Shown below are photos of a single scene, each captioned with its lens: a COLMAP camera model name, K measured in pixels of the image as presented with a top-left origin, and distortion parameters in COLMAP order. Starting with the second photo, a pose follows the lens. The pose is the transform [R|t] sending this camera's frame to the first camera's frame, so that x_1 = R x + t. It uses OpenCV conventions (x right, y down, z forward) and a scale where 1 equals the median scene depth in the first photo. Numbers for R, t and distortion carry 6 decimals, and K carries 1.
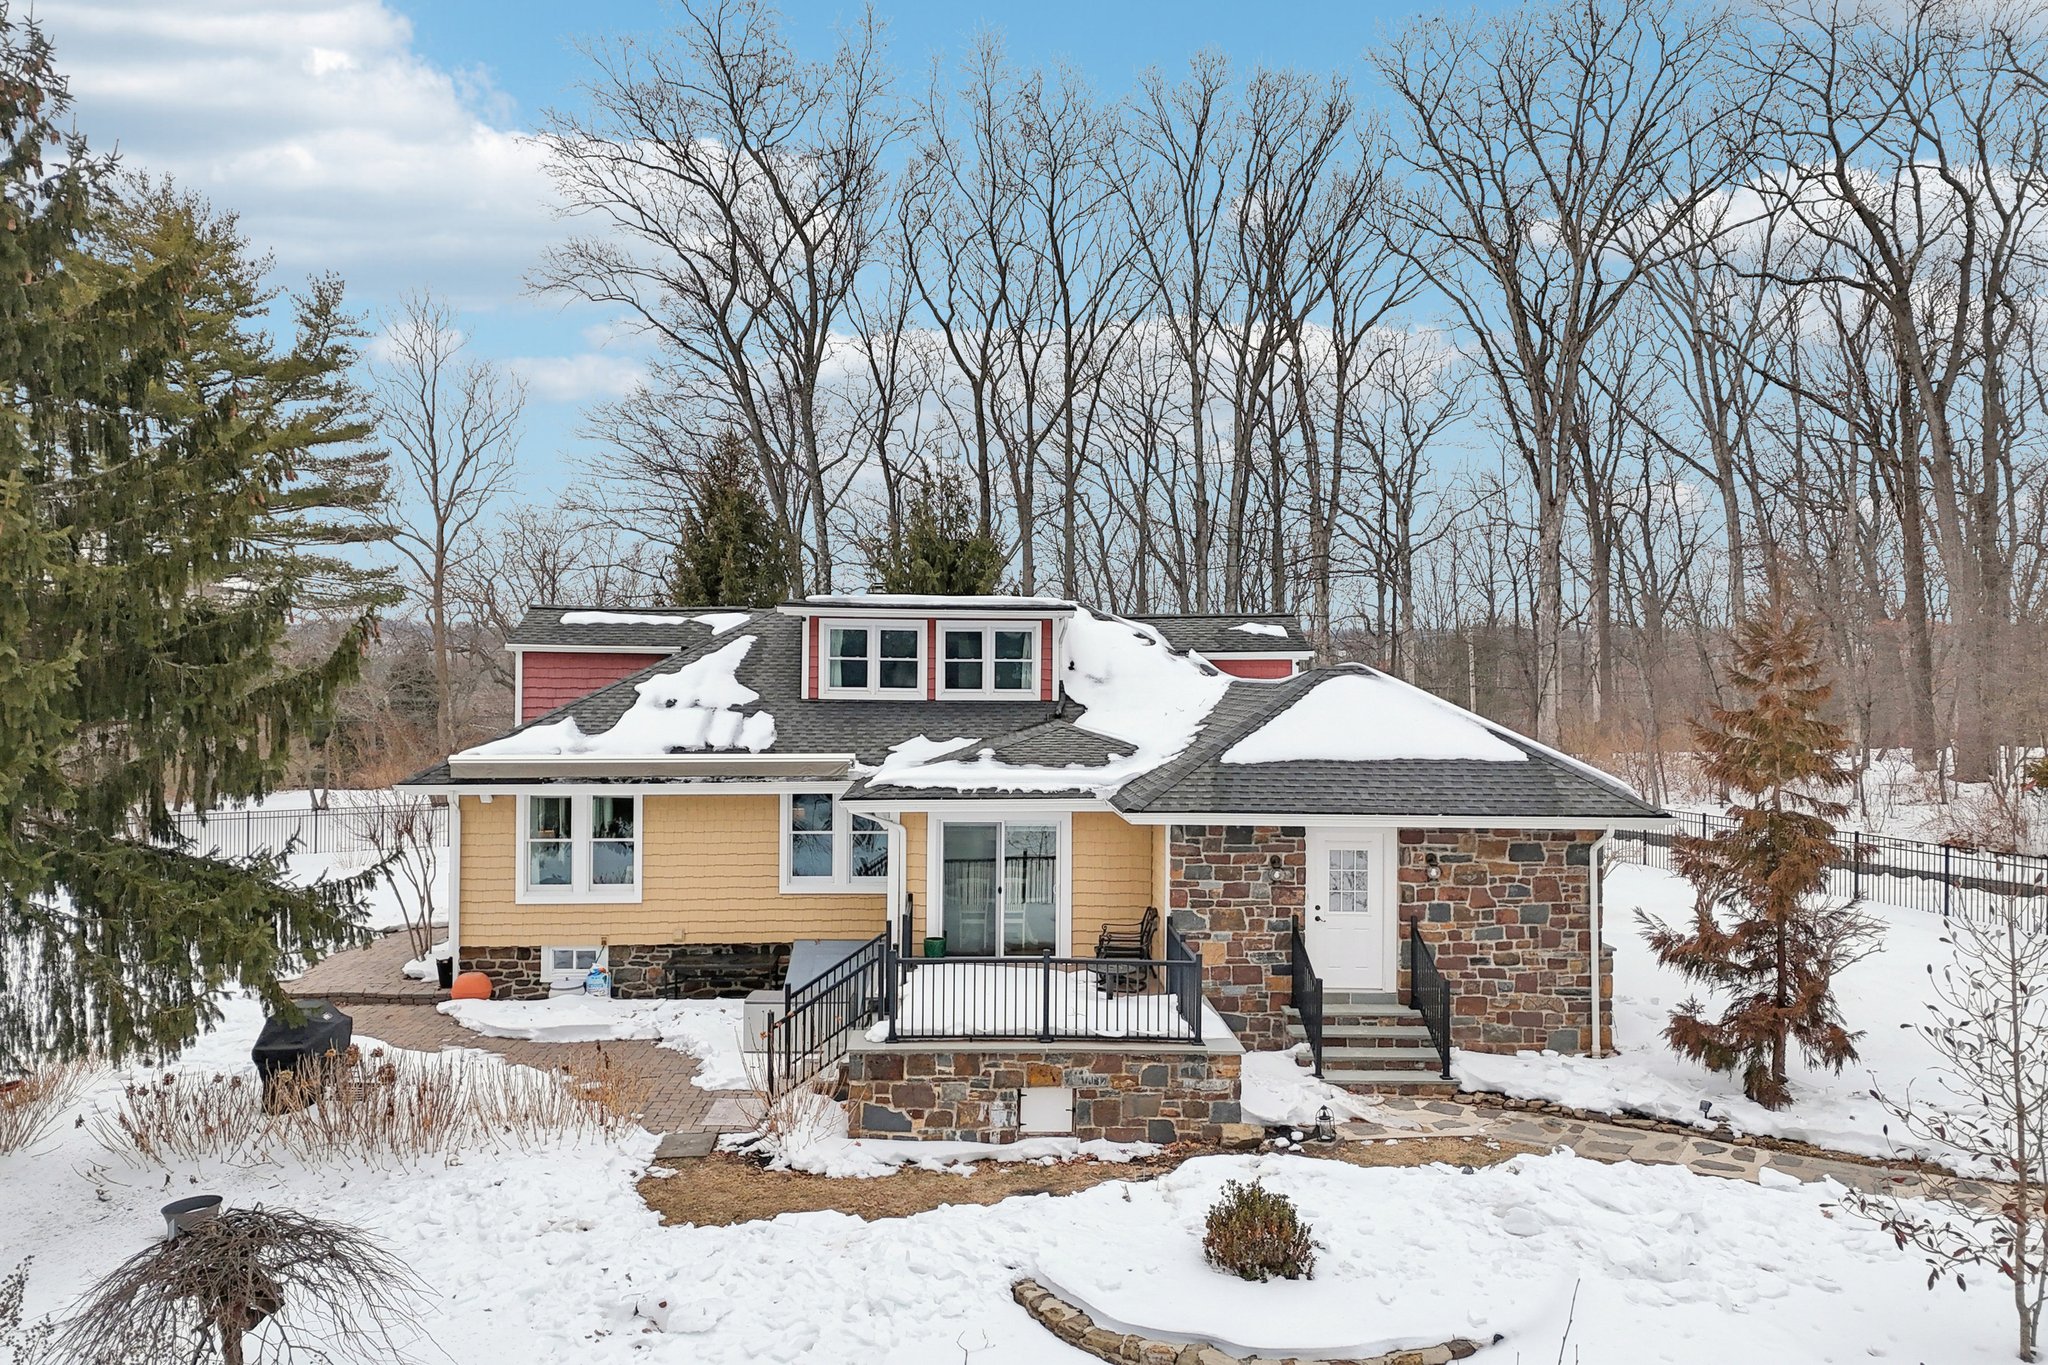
lens RADIAL K [[1505.5, 0, 1009.1], [0, 1505.5, 666.4], [0, 0, 1]] dist [0.093399, -0.110038]
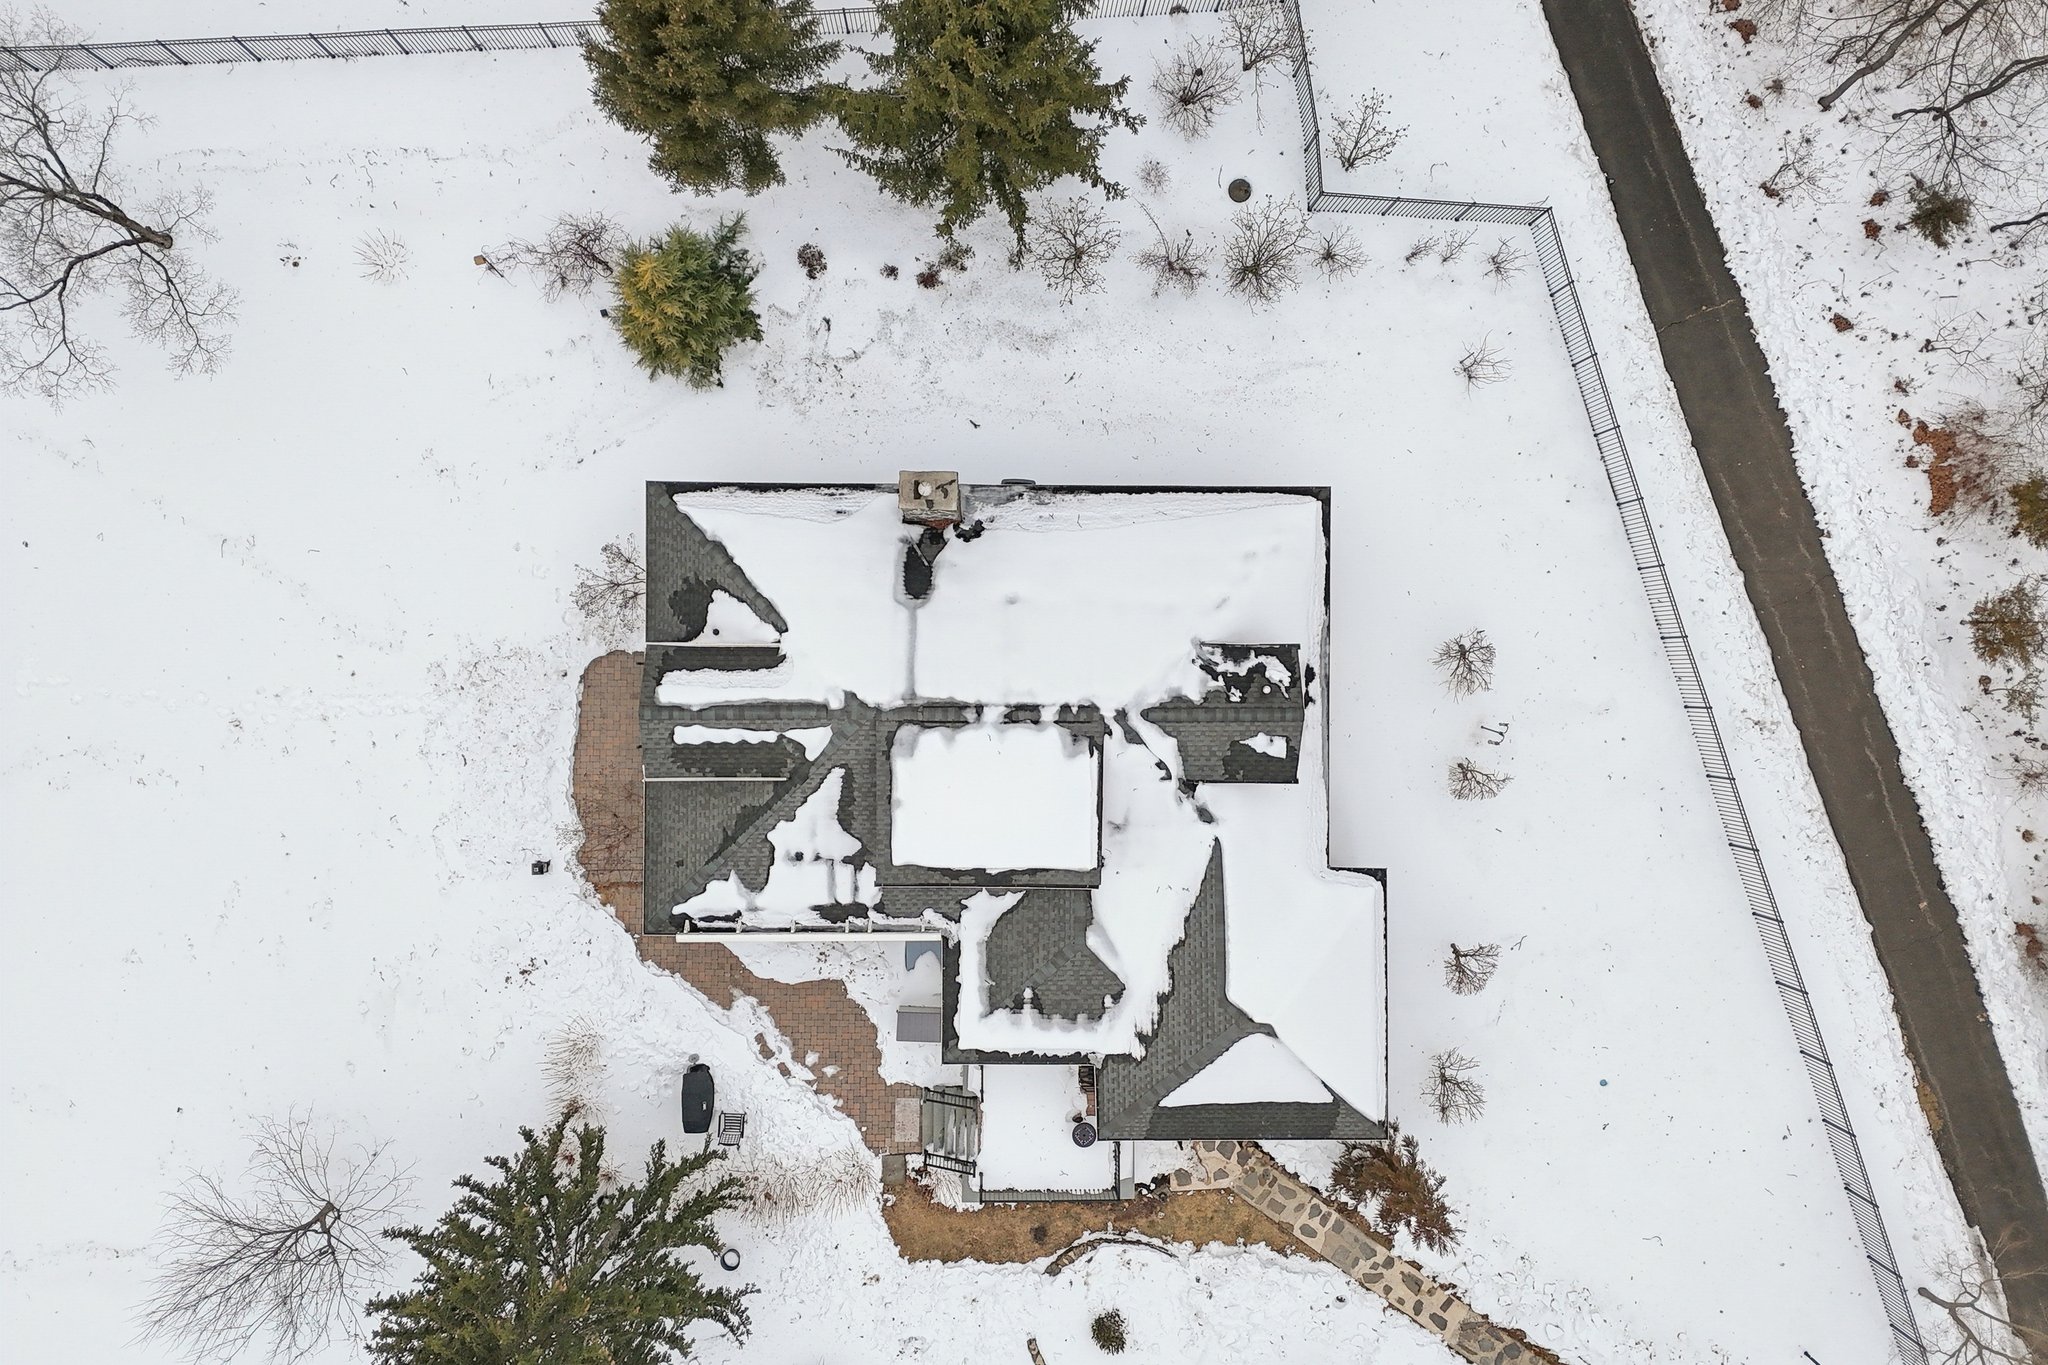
lens RADIAL K [[1505.5, 0, 1009.1], [0, 1505.5, 666.4], [0, 0, 1]] dist [0.093399, -0.110038]
pose [[0.999525, 0.030046, 0.006842, -0.064011], [-0.006645, -0.006665, 0.999956, -1.768282], [0.030090, -0.999526, -0.006462, 1.564572]]
